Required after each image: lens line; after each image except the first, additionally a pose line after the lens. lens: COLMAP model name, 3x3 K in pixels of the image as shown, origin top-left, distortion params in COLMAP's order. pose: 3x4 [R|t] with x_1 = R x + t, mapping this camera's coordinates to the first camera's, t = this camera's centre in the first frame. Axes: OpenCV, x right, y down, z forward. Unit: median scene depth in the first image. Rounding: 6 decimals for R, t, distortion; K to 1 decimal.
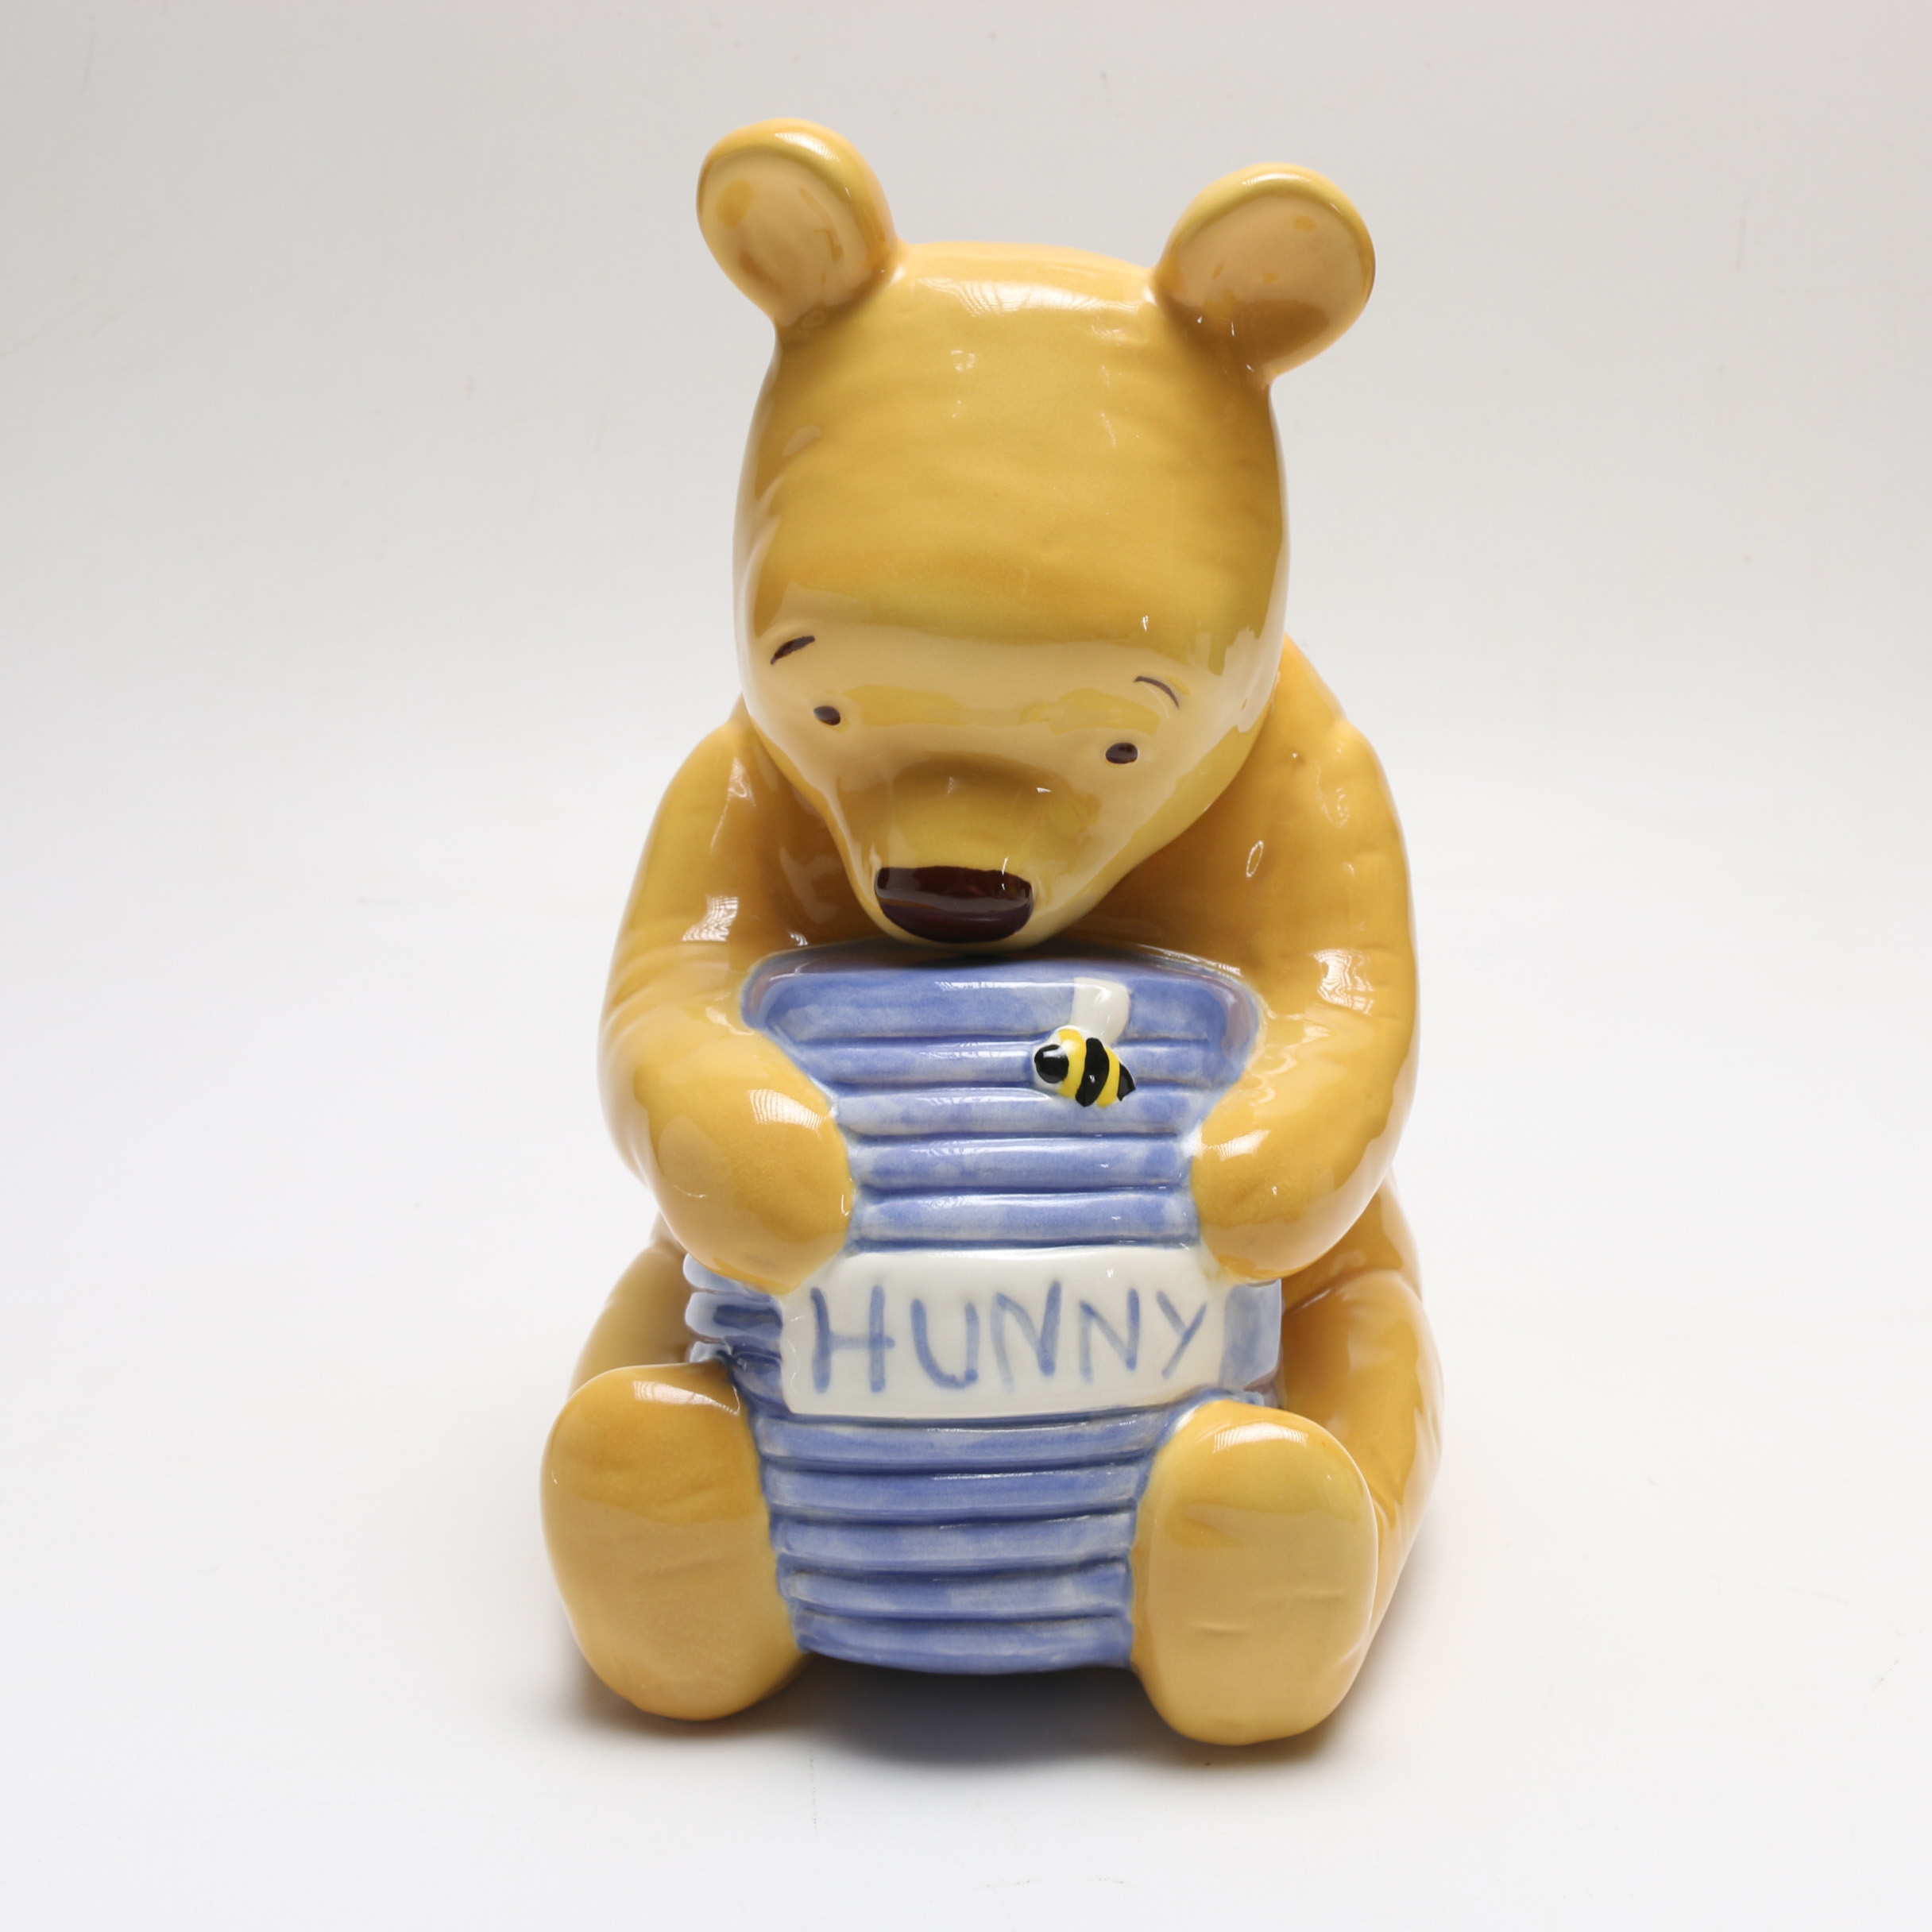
lens RADIAL K [[2776.6, 0, 1066.4], [0, 2776.6, 938.8], [0, 0, 1]] dist [-0.160989, 0.000000]
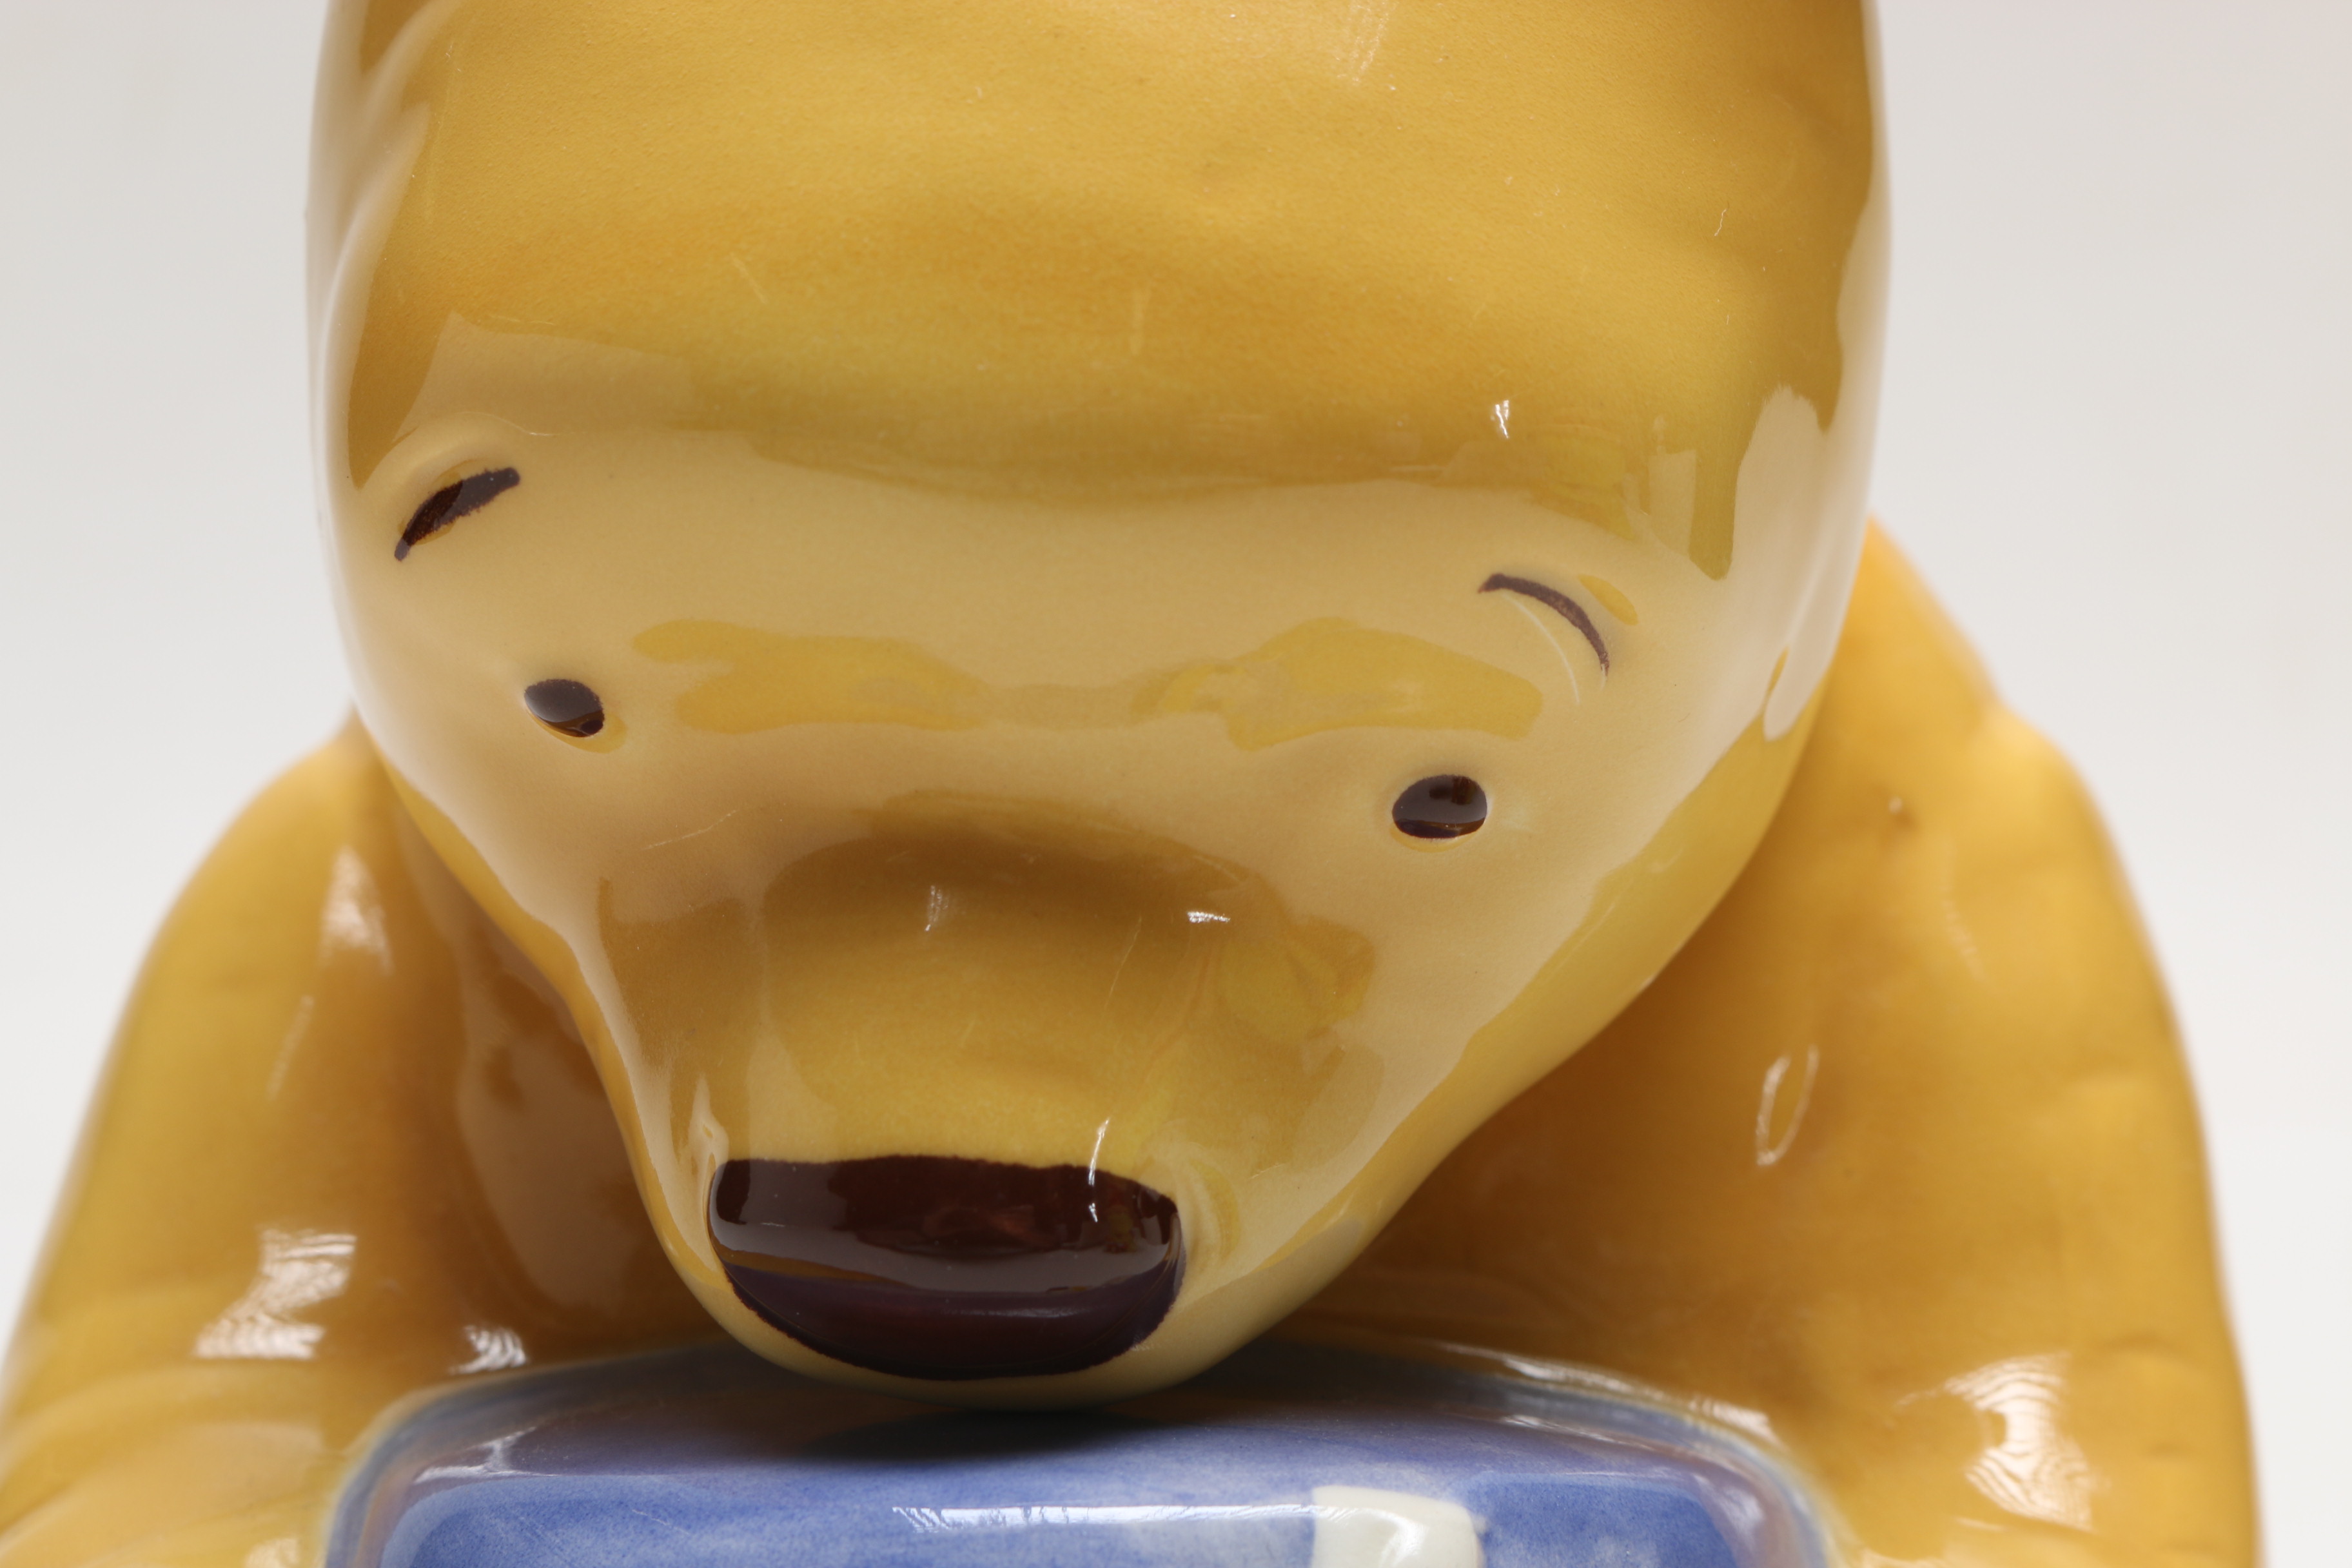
lens RADIAL K [[4604.7, 0, 1155.0], [0, 4604.7, 773.3], [0, 0, 1]] dist [0.000643, 0.000000]
pose [[0.999889, -0.014745, 0.002048, -0.015460], [0.014862, 0.996610, -0.080919, -0.025942], [-0.000848, 0.080940, 0.996719, 0.438366]]
